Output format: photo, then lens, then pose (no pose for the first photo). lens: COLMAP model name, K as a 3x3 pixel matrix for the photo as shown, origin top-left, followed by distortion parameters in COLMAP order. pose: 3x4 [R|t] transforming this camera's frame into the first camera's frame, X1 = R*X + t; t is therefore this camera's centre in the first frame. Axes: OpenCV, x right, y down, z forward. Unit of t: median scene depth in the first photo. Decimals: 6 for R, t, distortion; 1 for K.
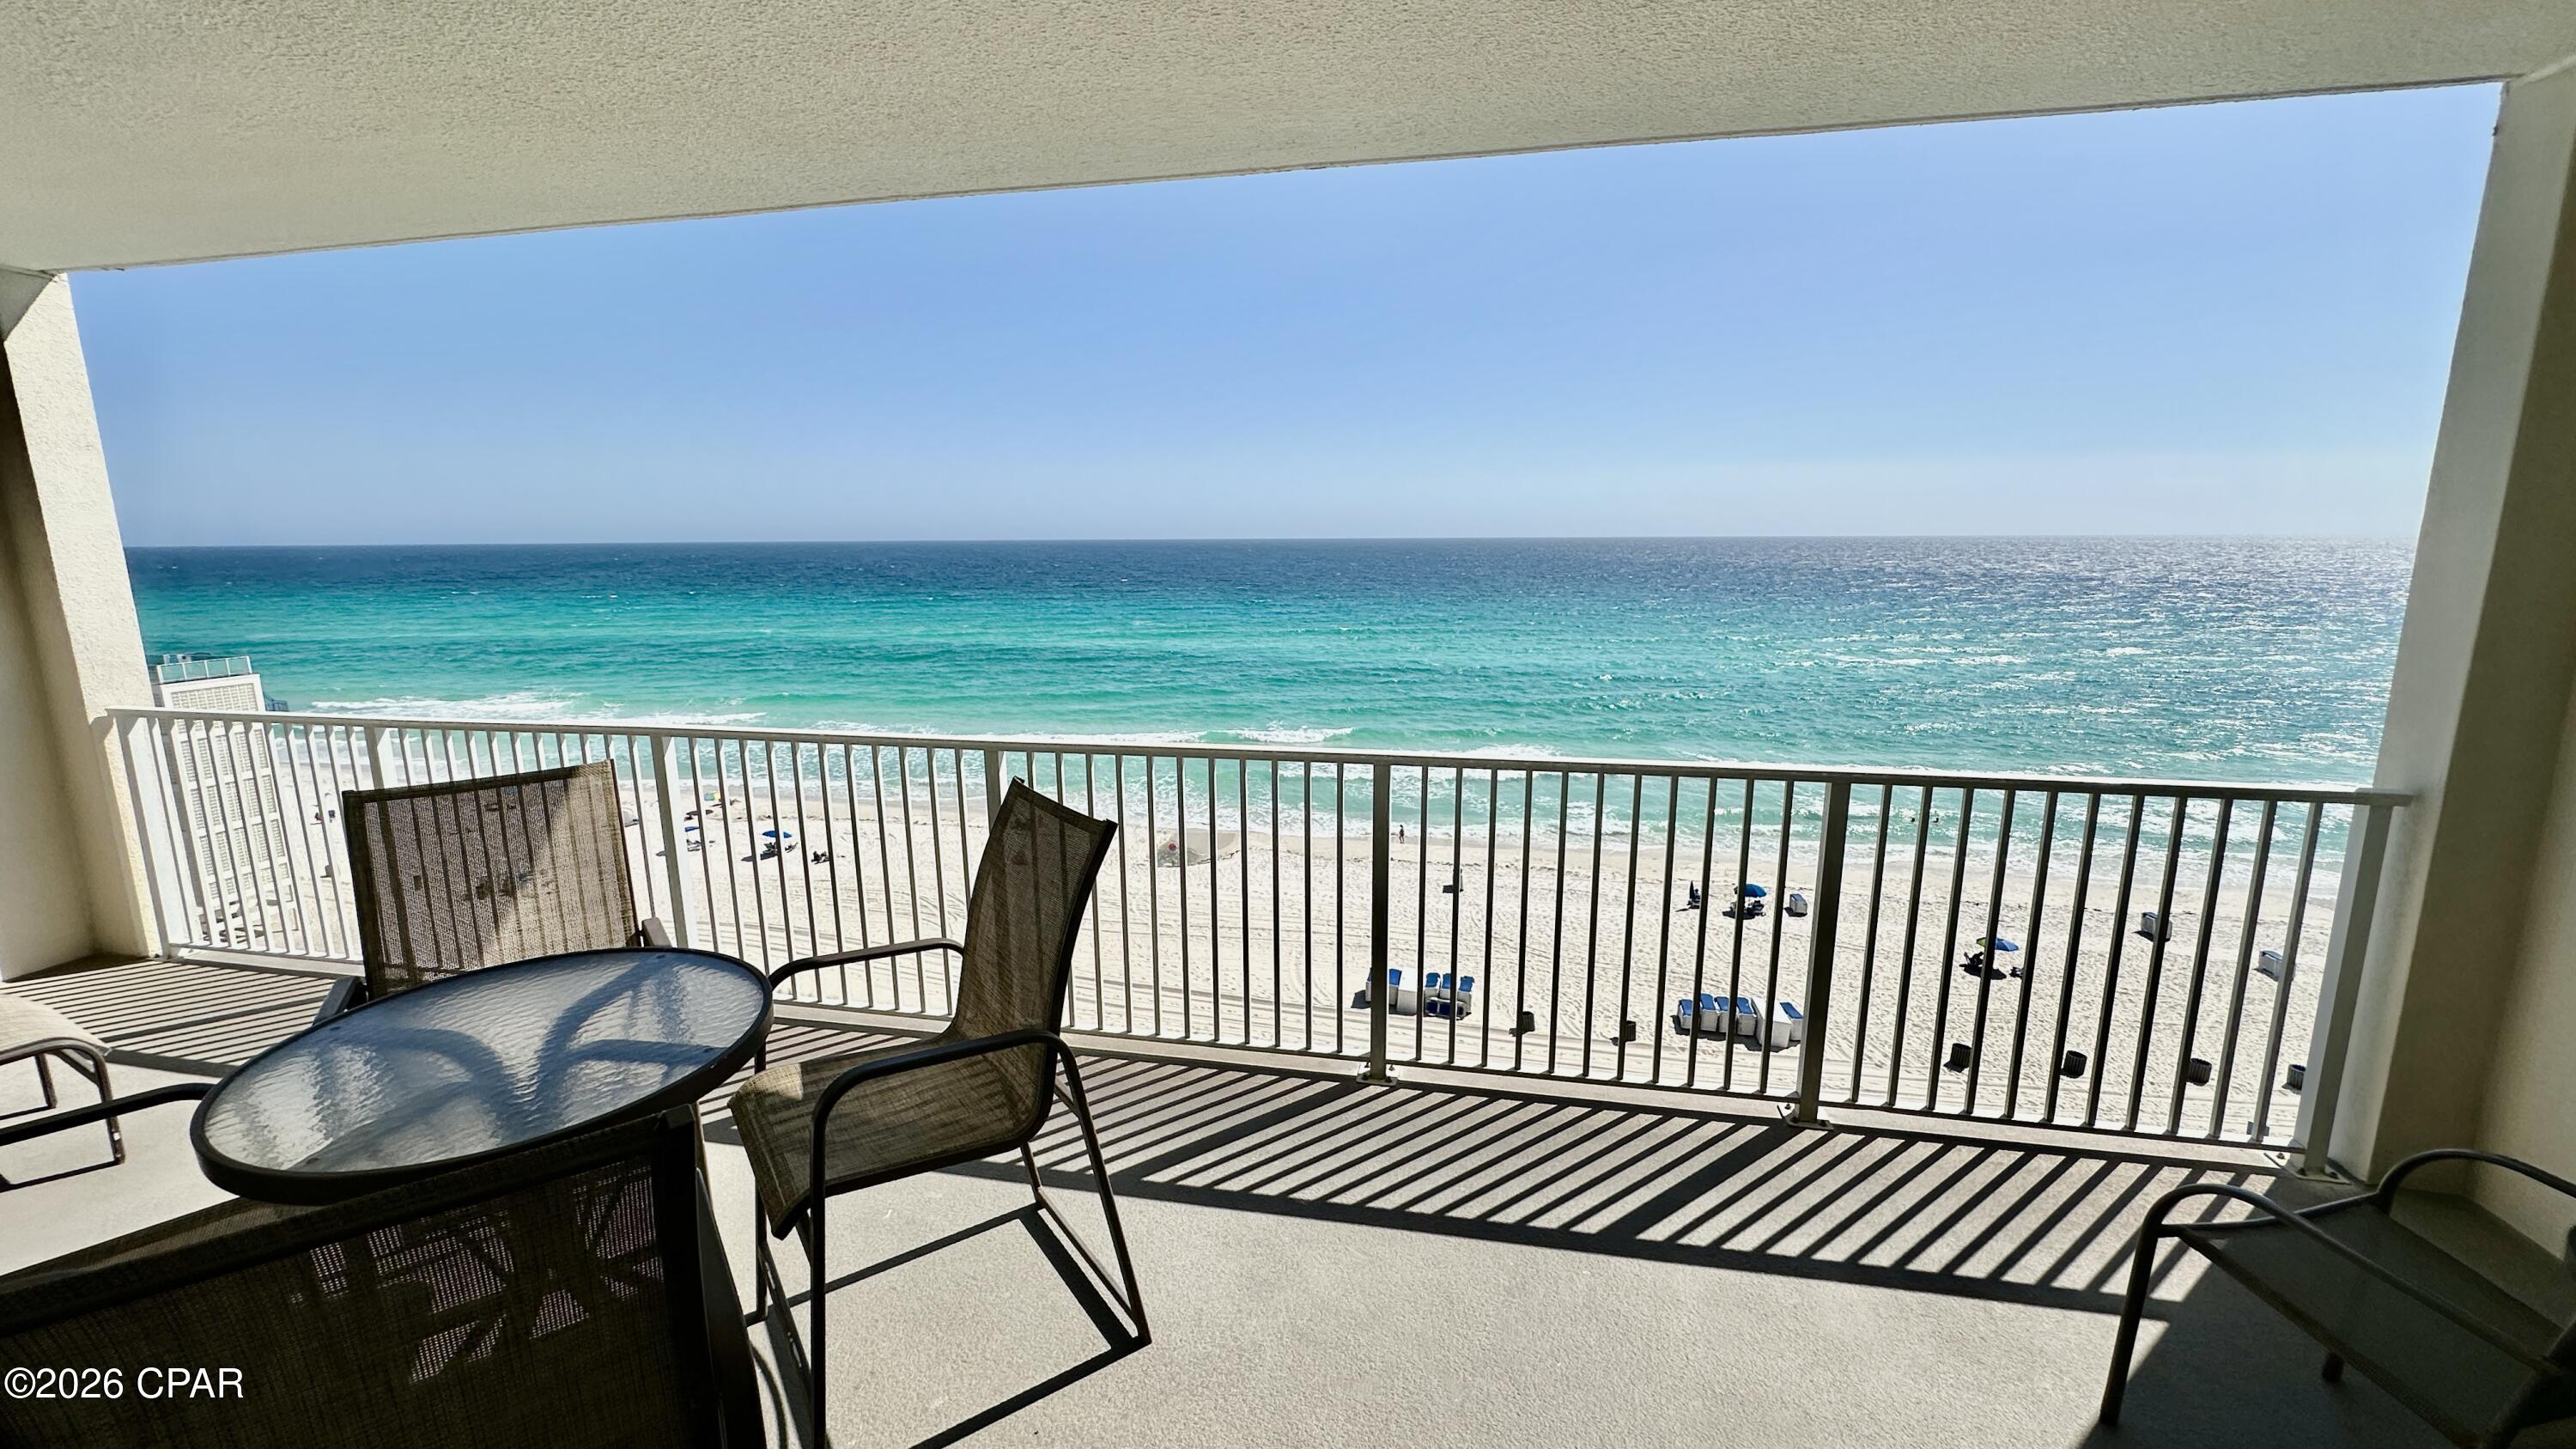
lens RADIAL K [[1045.7, 0, 1288.0], [0, 1045.7, 724.5], [0, 0, 1]] dist [-0.004027, 0.000085]
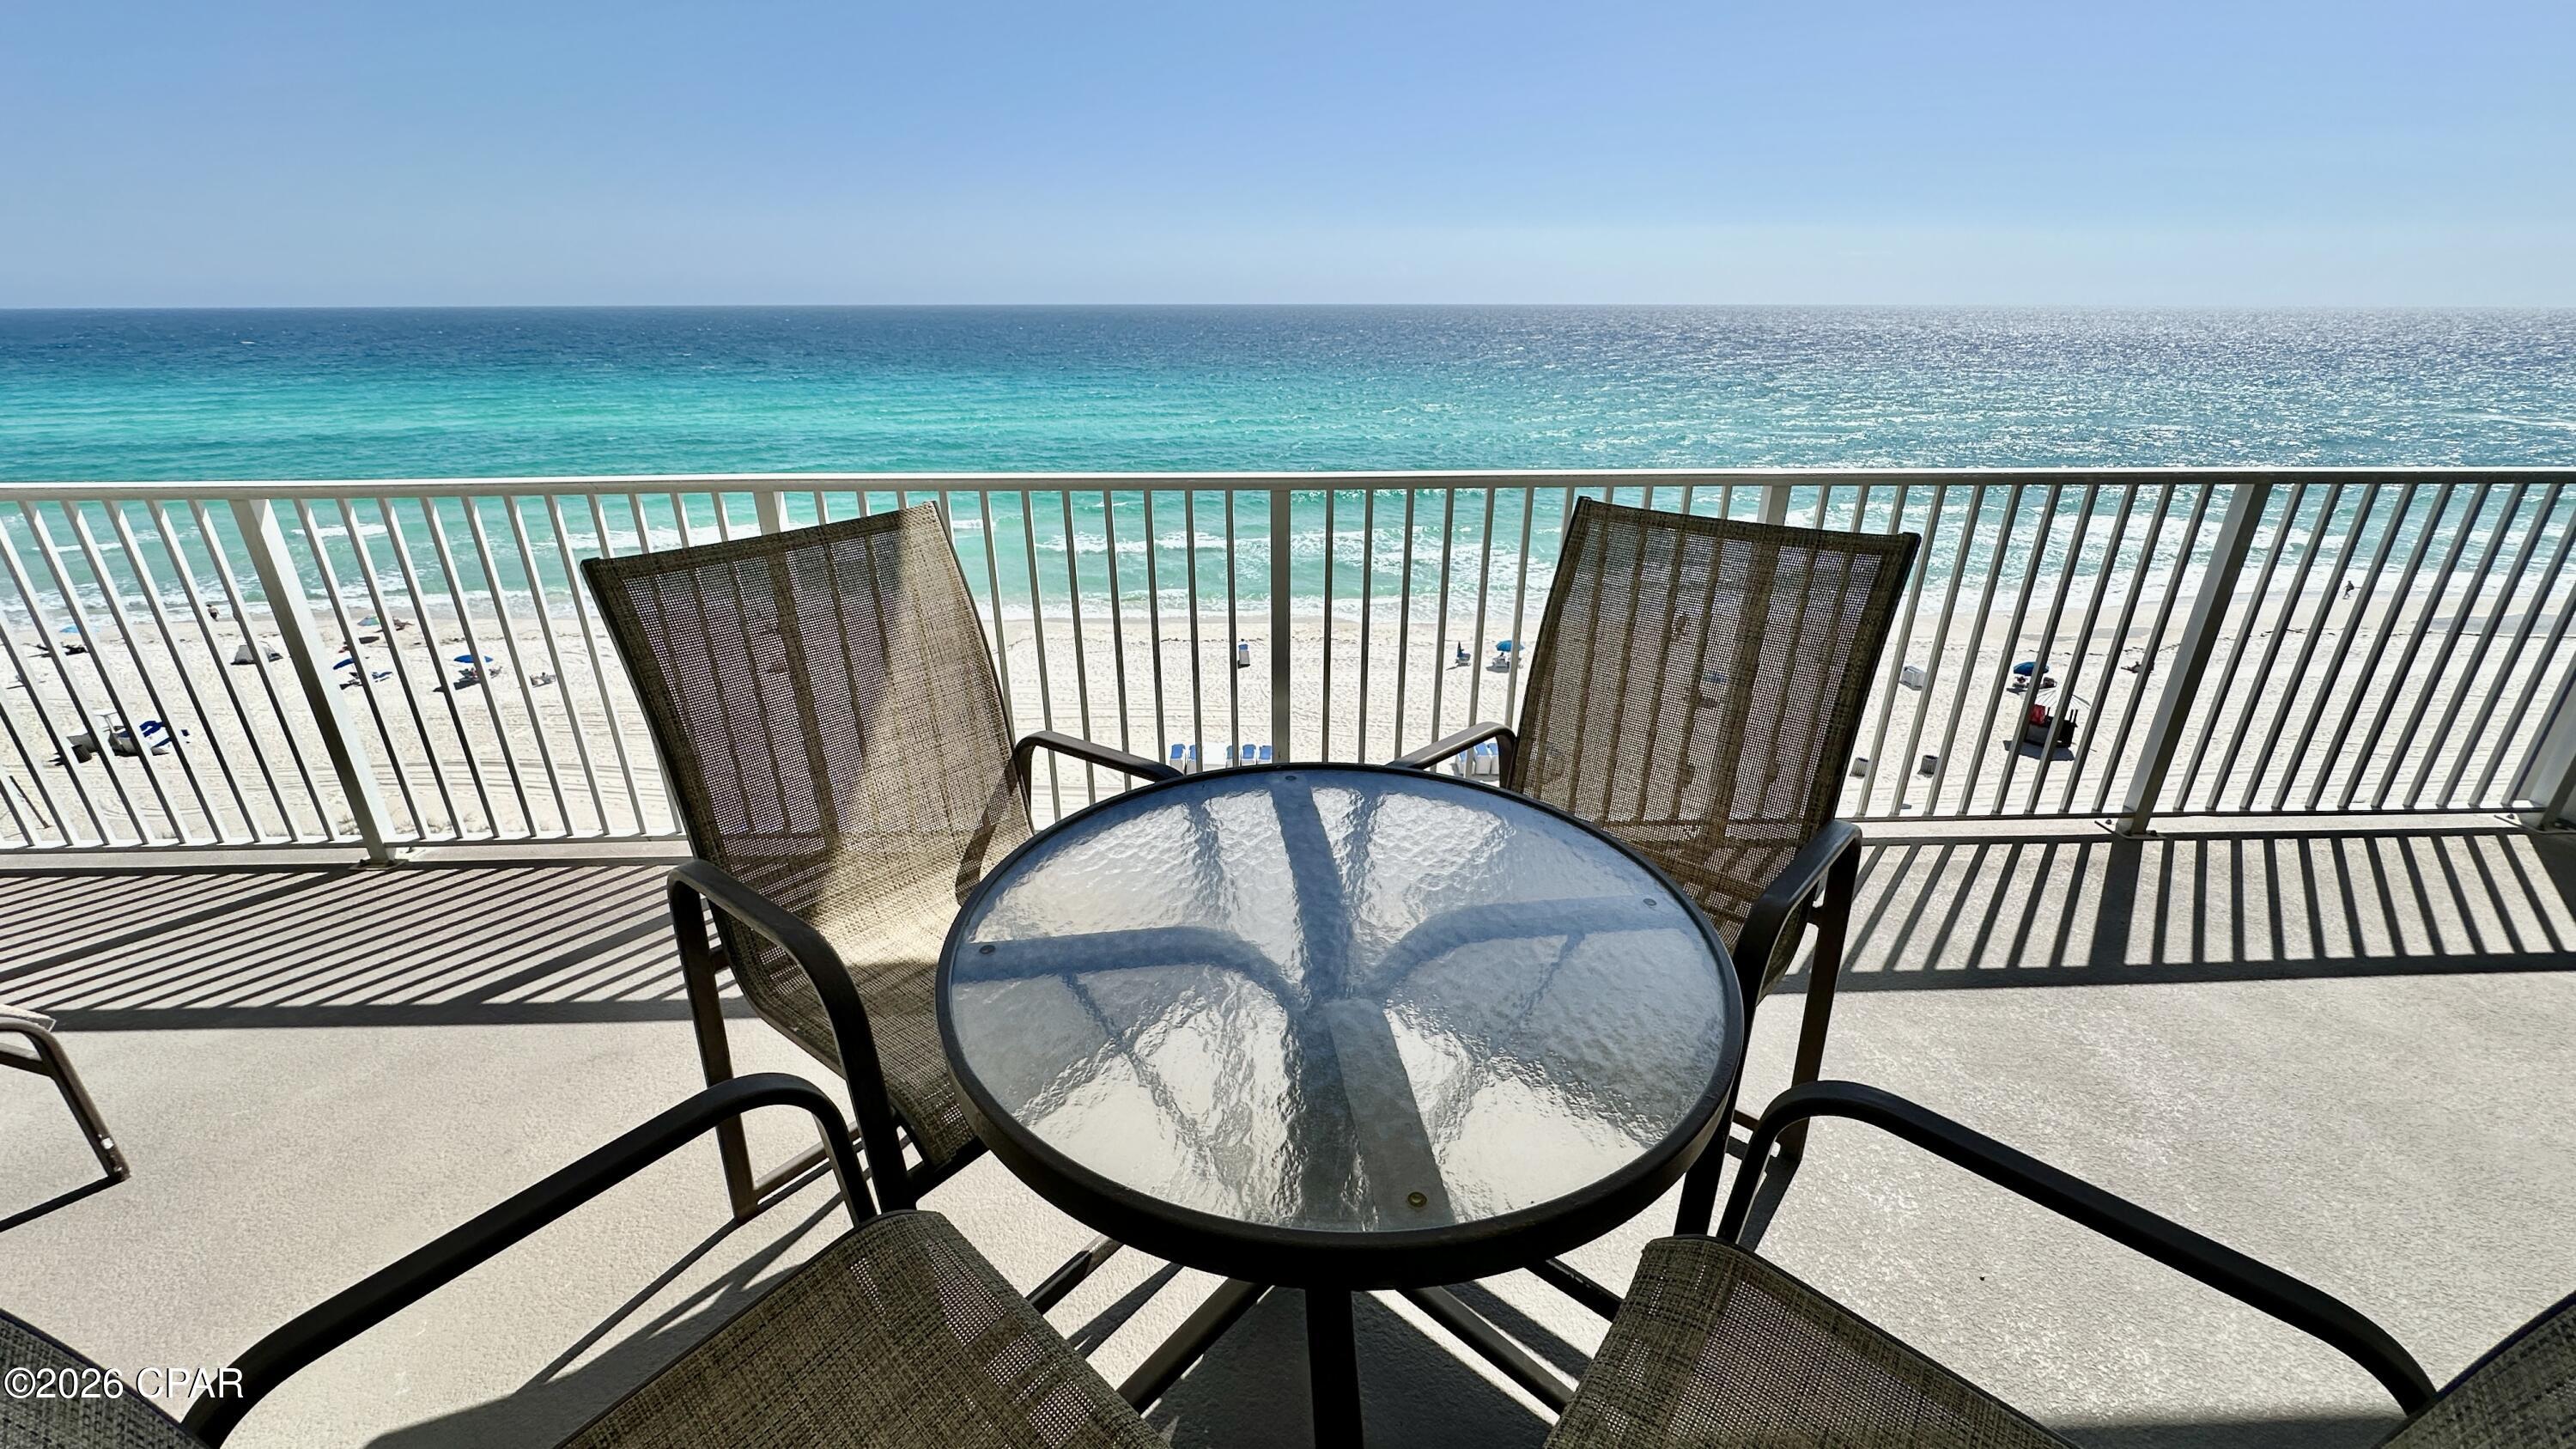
lens RADIAL K [[1020.3, 0, 1288.0], [0, 1020.3, 724.5], [0, 0, 1]] dist [-0.011609, 0.000010]
pose [[0.970649, -0.084502, 0.225168, -0.259443], [0.035653, 0.976455, 0.212754, 0.018818], [-0.237844, -0.198481, 0.950808, 0.140990]]
